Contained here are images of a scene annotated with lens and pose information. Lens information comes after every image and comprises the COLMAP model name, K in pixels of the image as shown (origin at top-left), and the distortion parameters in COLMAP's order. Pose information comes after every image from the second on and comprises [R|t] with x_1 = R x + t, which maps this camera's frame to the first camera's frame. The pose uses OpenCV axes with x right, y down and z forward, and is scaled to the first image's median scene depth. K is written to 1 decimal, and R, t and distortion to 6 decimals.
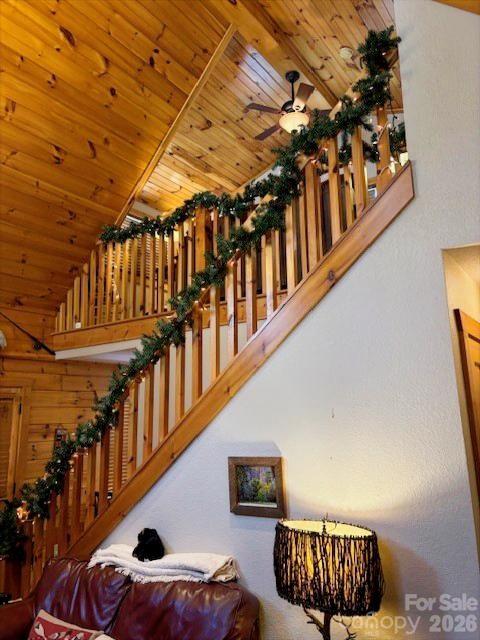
lens RADIAL K [[488.1, 0, 241.1], [0, 488.1, 321.8], [0, 0, 1]] dist [0.027019, 0.001787]
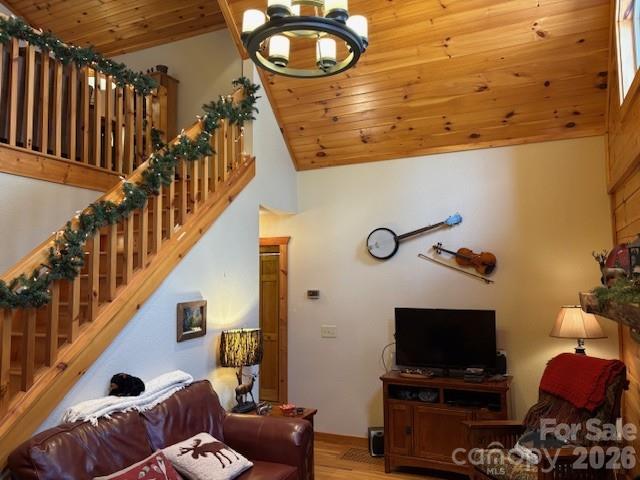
lens RADIAL K [[488.1, 0, 318.4], [0, 488.1, 240.3], [0, 0, 1]] dist [0.027019, 0.001787]
pose [[-0.171489, 0.105402, 0.979532, -0.889404], [-0.173197, 0.975550, -0.135295, 0.133575], [-0.969842, -0.192854, -0.149041, 0.516049]]
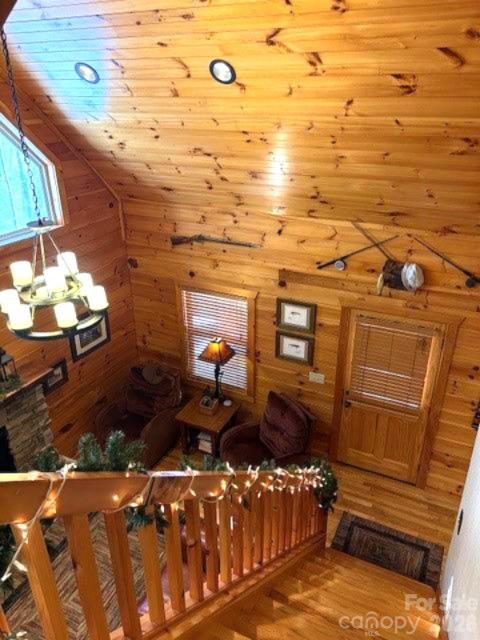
lens RADIAL K [[488.1, 0, 238.3], [0, 488.1, 322.5], [0, 0, 1]] dist [0.027019, 0.001787]
pose [[0.149249, 0.452510, -0.879181, 0.344455], [0.190158, 0.859408, 0.474614, -0.444006], [0.970343, -0.238018, 0.042217, 0.716576]]
